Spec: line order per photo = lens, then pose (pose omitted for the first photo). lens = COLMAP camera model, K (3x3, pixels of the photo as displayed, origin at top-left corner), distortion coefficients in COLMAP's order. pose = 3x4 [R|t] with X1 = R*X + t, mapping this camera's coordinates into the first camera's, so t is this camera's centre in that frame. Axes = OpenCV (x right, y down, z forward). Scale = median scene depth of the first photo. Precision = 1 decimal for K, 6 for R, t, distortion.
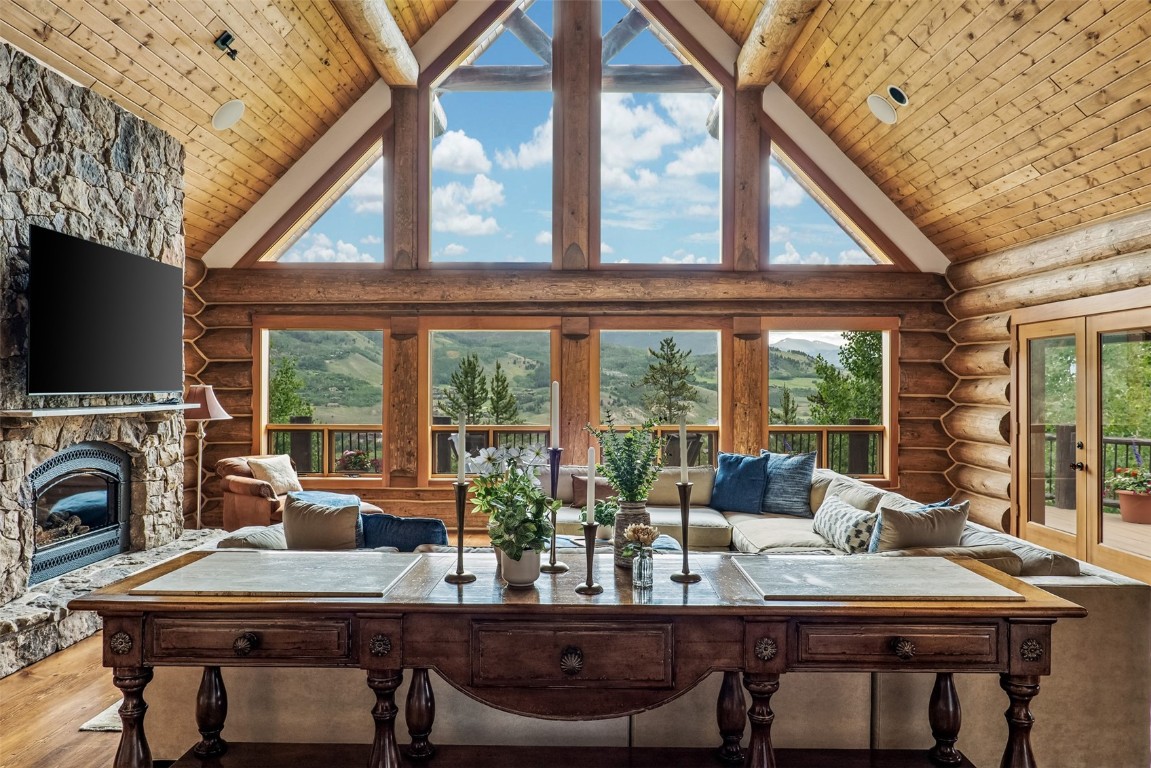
lens RADIAL K [[771.7, 0, 578.6], [0, 771.7, 389.8], [0, 0, 1]] dist [0.000600, 0.000894]
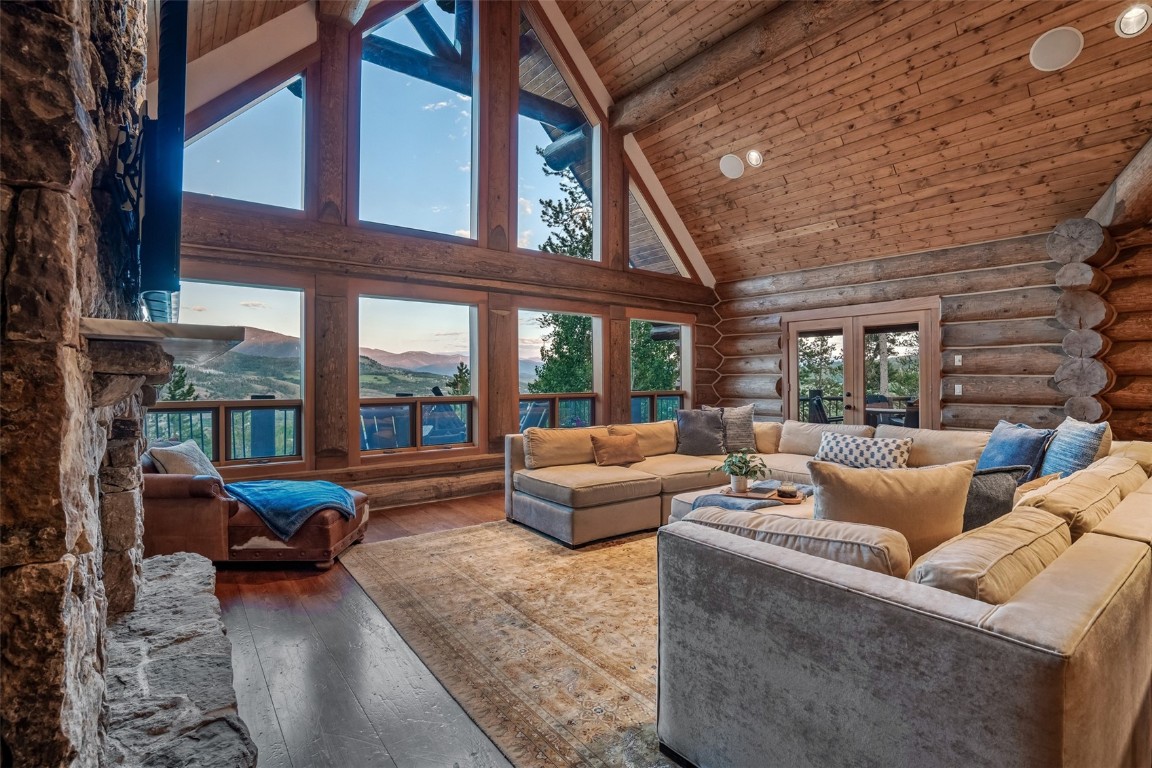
lens RADIAL K [[533.9, 0, 574.7], [0, 533.9, 384.2], [0, 0, 1]] dist [-0.059114, 0.023032]
pose [[0.791263, -0.009908, 0.611396, -0.377318], [0.008925, 0.999949, 0.004655, 0.029092], [-0.611411, 0.001773, 0.791311, 0.348899]]
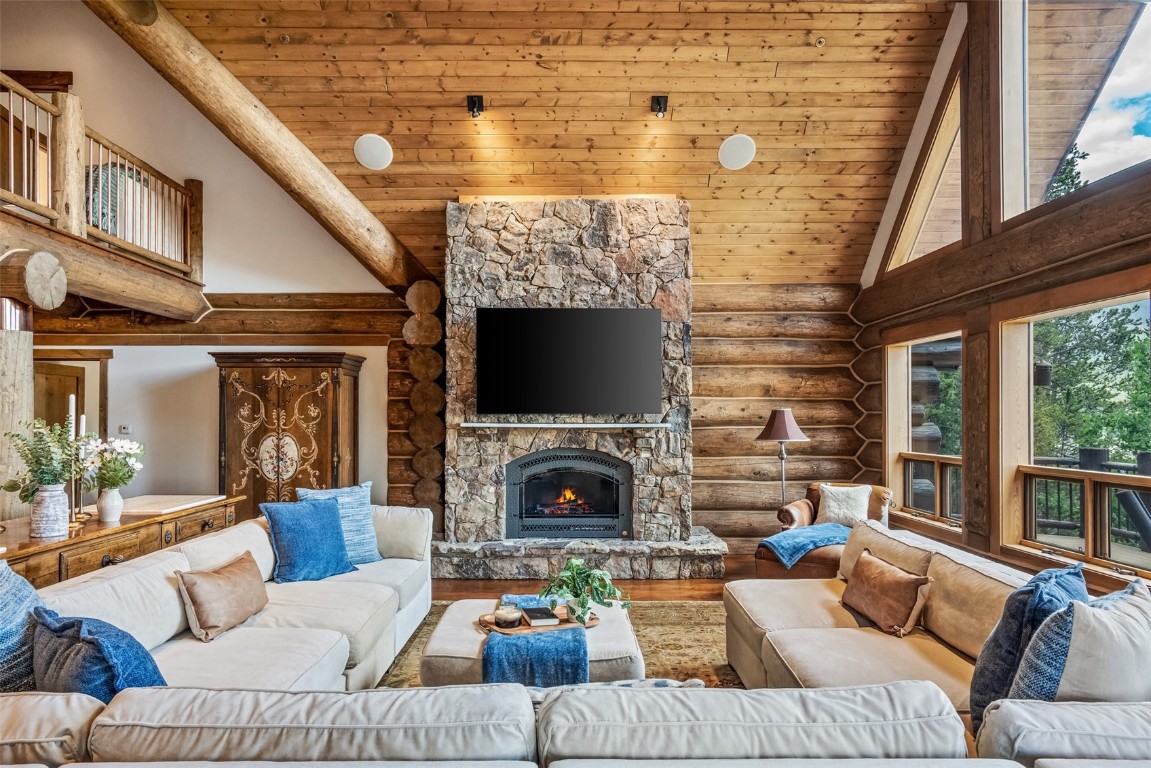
lens RADIAL K [[726.5, 0, 564.4], [0, 726.5, 407.6], [0, 0, 1]] dist [-0.017622, 0.002669]
pose [[0.026260, -0.016465, -0.999520, 0.428998], [-0.006064, 0.999843, -0.016629, 0.009762], [0.999637, 0.006497, 0.026156, 0.603120]]
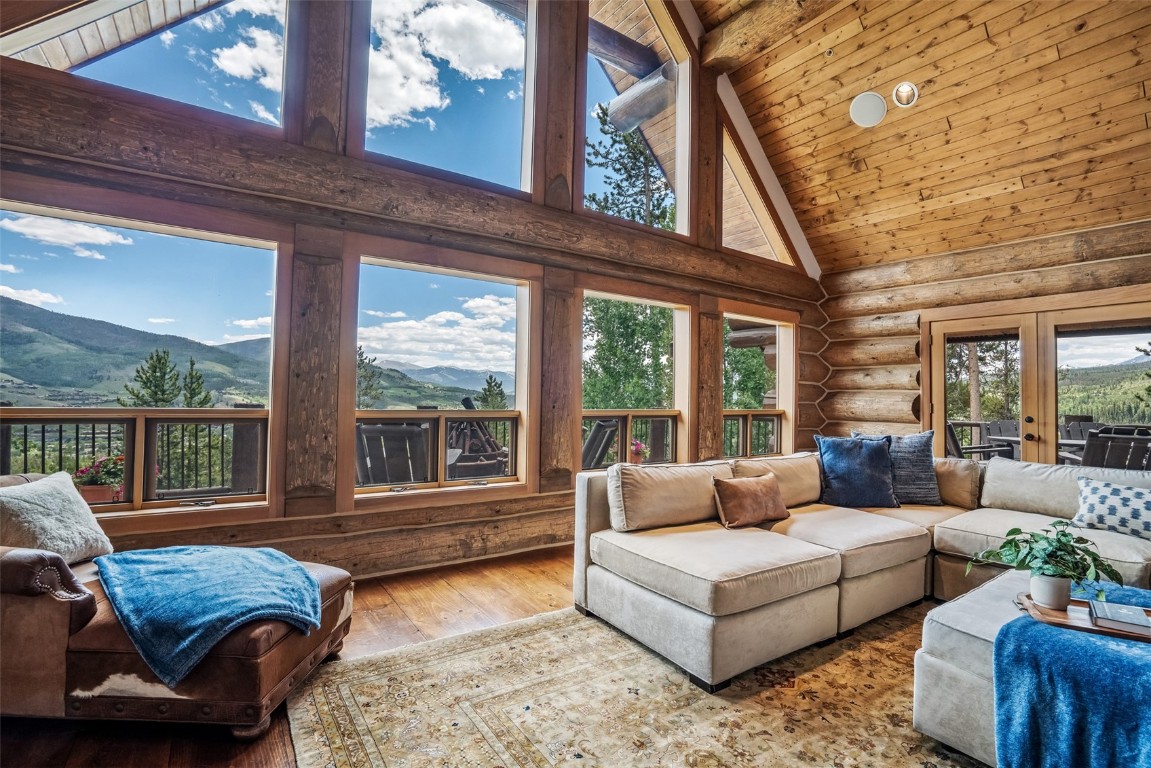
lens RADIAL K [[533.4, 0, 574.2], [0, 533.4, 384.2], [0, 0, 1]] dist [-0.059114, 0.023032]
pose [[0.821212, 0.025663, 0.570045, -0.292920], [-0.012271, 0.999551, -0.027321, 0.035348], [-0.570491, 0.015442, 0.821159, 0.556839]]
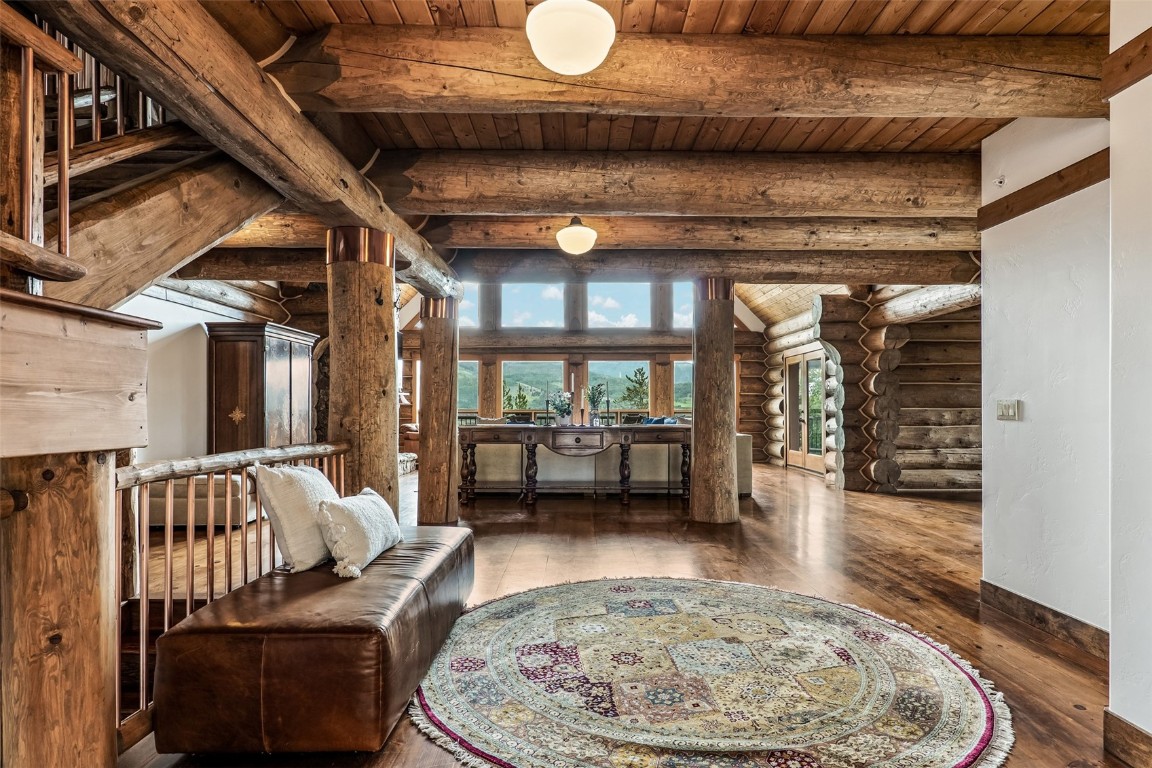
lens RADIAL K [[635.8, 0, 577.9], [0, 635.8, 408.5], [0, 0, 1]] dist [-0.003324, -0.000393]
pose [[0.999991, -0.002331, 0.003593, -0.005539], [0.002357, 0.999972, -0.007040, 0.056015], [-0.003576, 0.007048, 0.999969, -0.627972]]
